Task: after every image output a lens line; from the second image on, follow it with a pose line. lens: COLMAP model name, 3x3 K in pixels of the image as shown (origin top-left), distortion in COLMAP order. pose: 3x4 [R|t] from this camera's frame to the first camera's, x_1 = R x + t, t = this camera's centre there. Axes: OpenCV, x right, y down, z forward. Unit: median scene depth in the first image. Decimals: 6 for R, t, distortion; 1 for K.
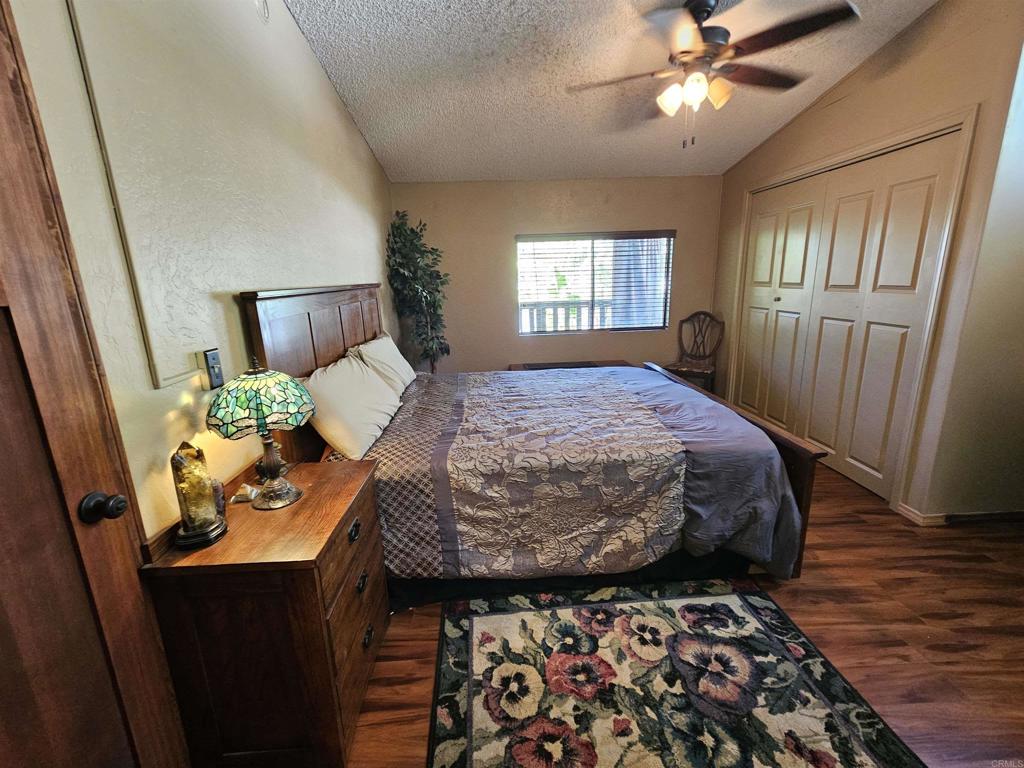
lens RADIAL K [[444.6, 0, 509.0], [0, 444.6, 385.2], [0, 0, 1]] dist [0.001890, 0.000033]
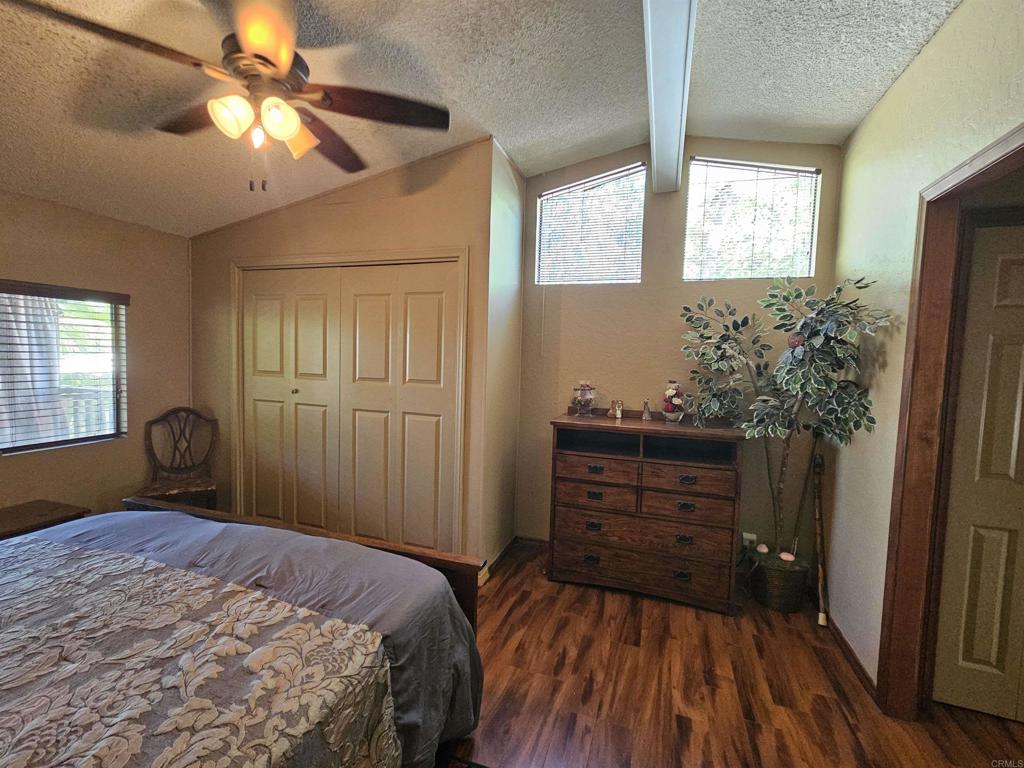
lens RADIAL K [[444.6, 0, 509.0], [0, 444.6, 385.2], [0, 0, 1]] dist [0.001890, 0.000033]
pose [[0.367231, -0.015911, 0.929994, -0.078259], [0.183008, 0.981545, -0.055472, -0.086956], [-0.911948, 0.190567, 0.363366, 0.318573]]
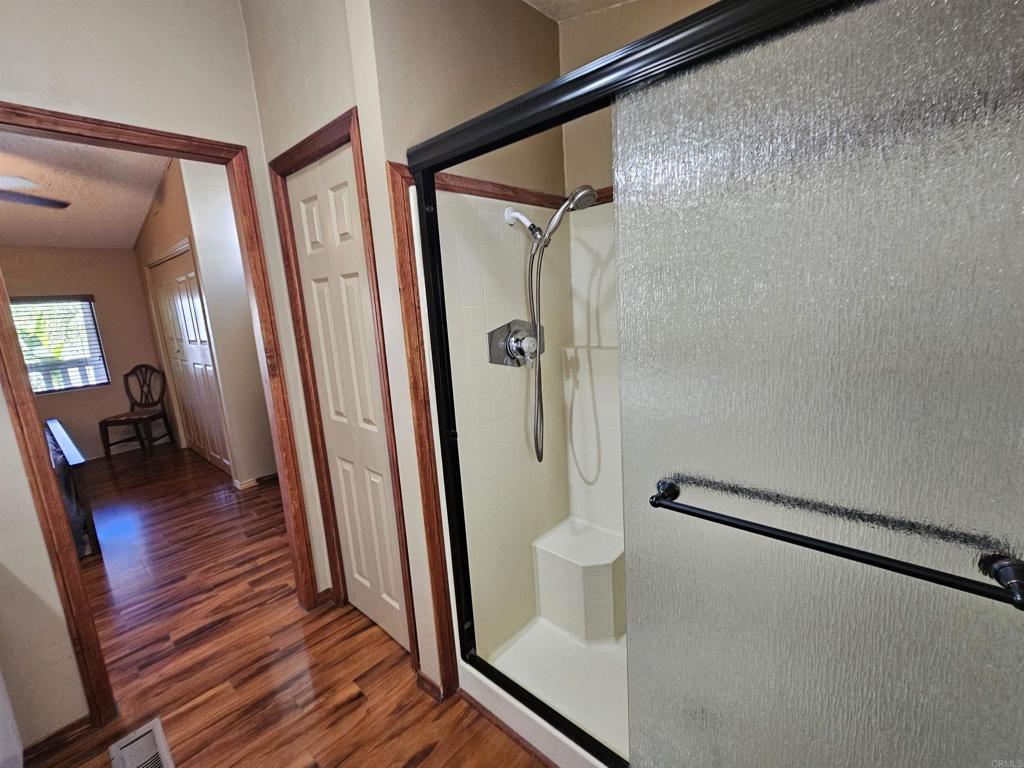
lens RADIAL K [[444.6, 0, 509.0], [0, 444.6, 385.2], [0, 0, 1]] dist [0.001890, 0.000033]
pose [[0.706529, -0.140656, 0.693565, 0.423650], [0.202759, 0.979196, -0.007967, 0.118929], [-0.678016, 0.146255, 0.720350, -0.631600]]
